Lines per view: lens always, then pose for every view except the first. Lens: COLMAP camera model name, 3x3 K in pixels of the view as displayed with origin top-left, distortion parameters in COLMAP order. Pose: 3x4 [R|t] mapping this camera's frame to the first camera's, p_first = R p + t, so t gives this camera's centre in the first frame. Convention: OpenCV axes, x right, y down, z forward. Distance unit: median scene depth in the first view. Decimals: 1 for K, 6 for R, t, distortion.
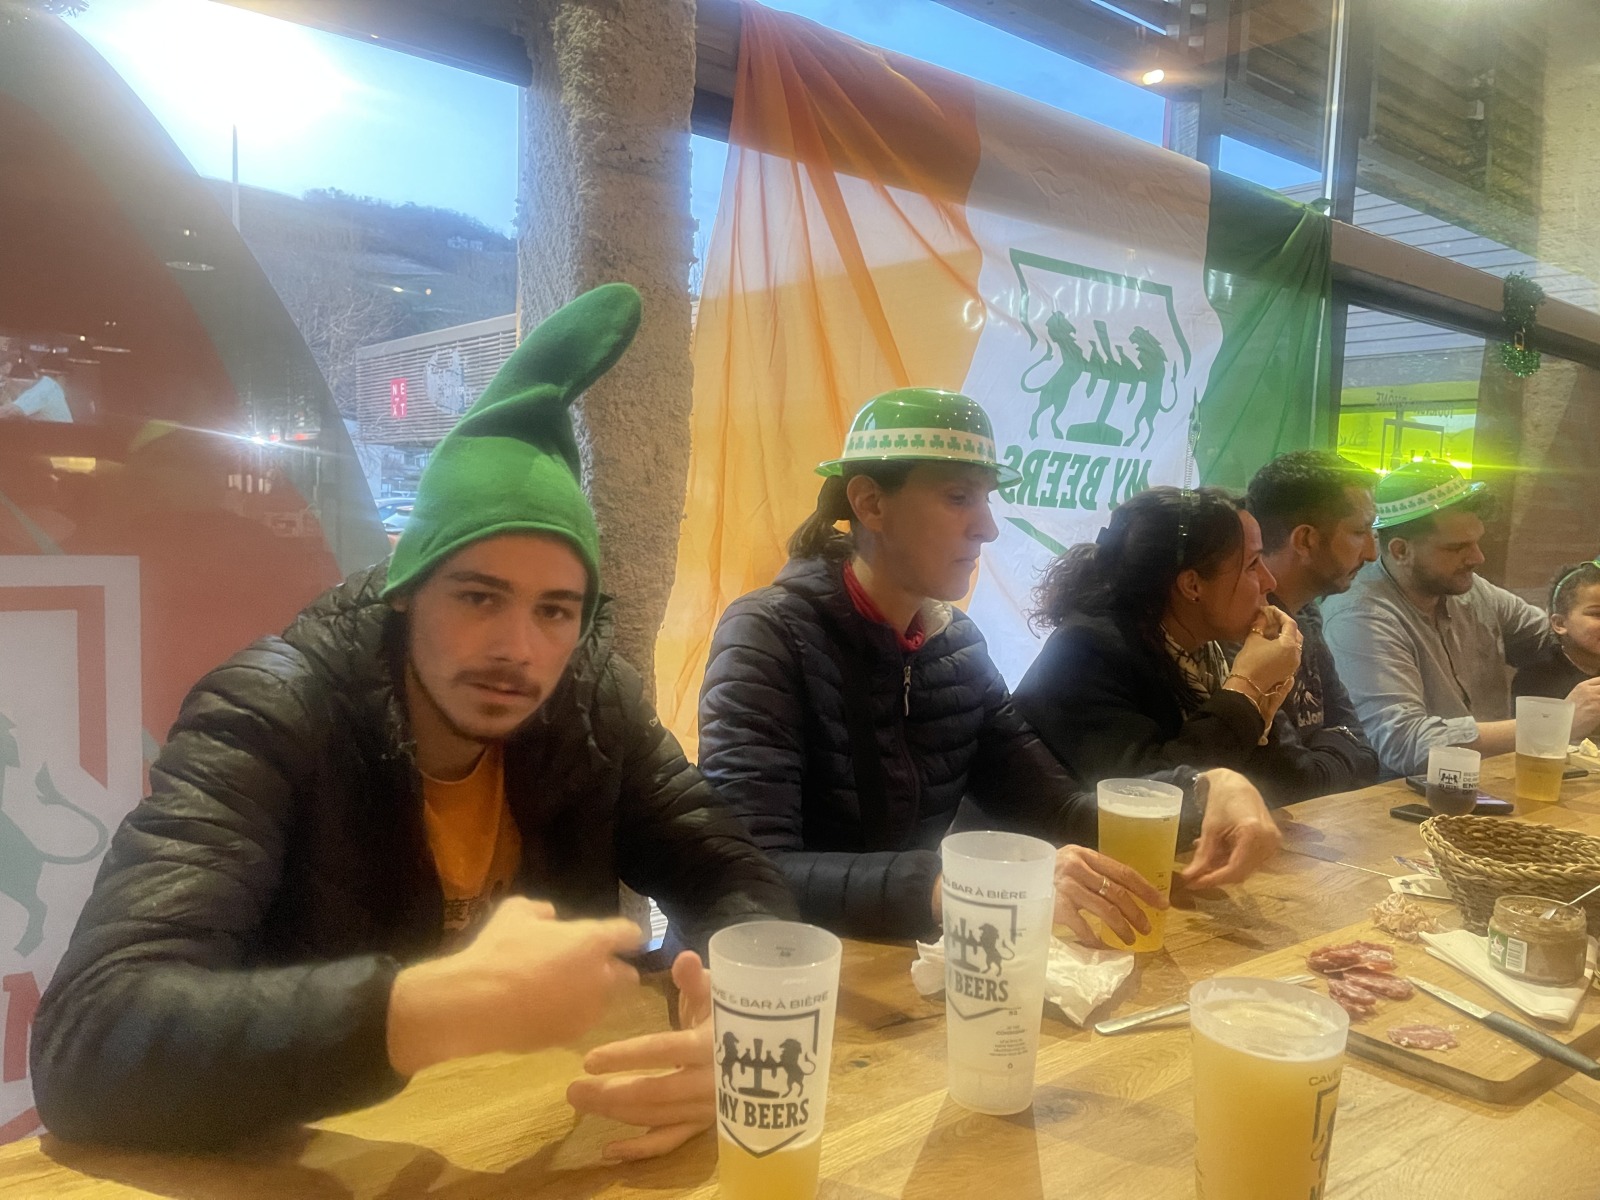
lens RADIAL K [[1187.0, 0, 802.4], [0, 1187.0, 611.0], [0, 0, 1]] dist [0.076744, -0.110943]
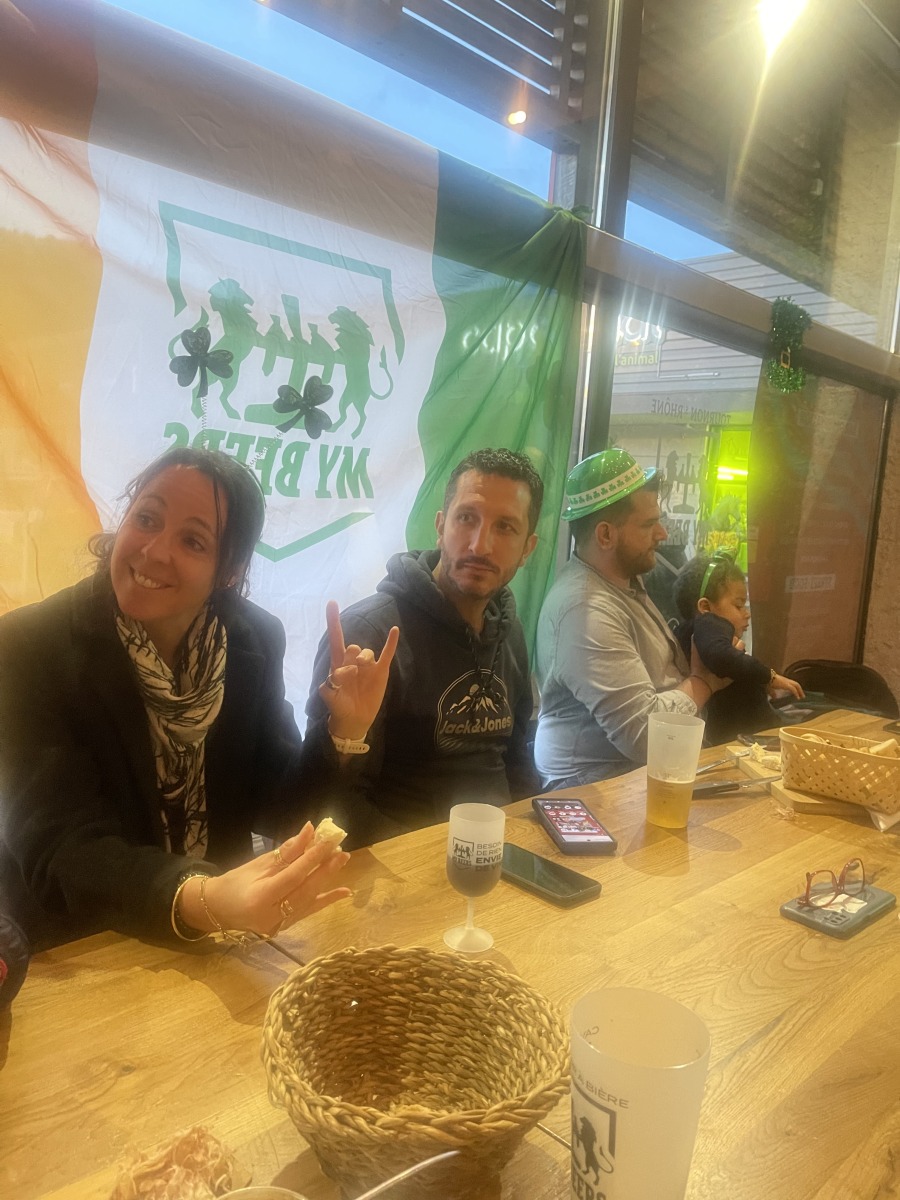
lens RADIAL K [[891.4, 0, 452.2], [0, 891.4, 606.1], [0, 0, 1]] dist [0.018197, 0.000756]
pose [[0.994722, 0.019747, 0.100686, 0.415709], [-0.024039, 0.998845, 0.041597, -0.041605], [-0.099748, -0.043798, 0.994048, 0.373372]]
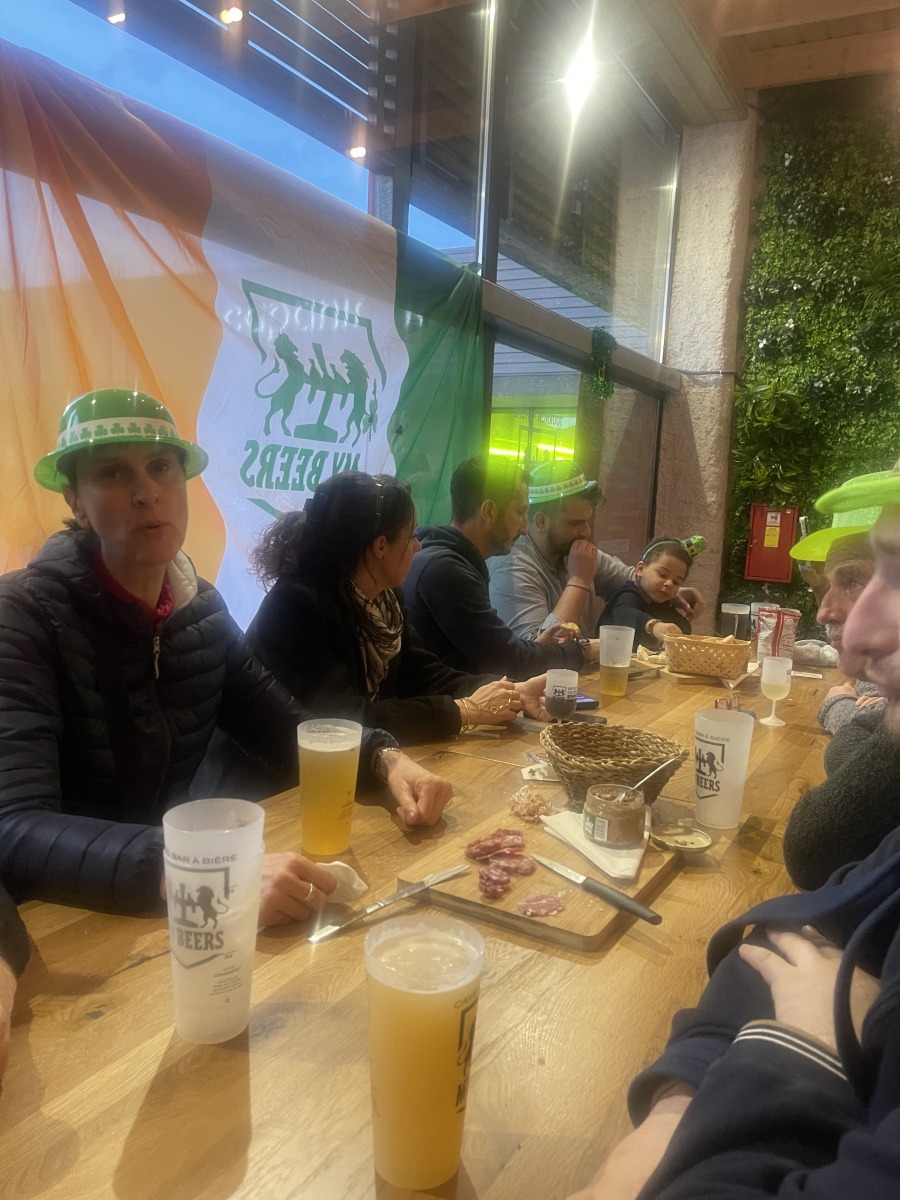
lens RADIAL K [[890.2, 0, 450.2], [0, 890.2, 604.5], [0, 0, 1]] dist [0.076744, -0.110943]
pose [[0.932499, -0.037502, 0.359220, 0.036798], [0.016352, 0.997959, 0.061737, -0.028563], [-0.360802, -0.051696, 0.931209, 0.059277]]
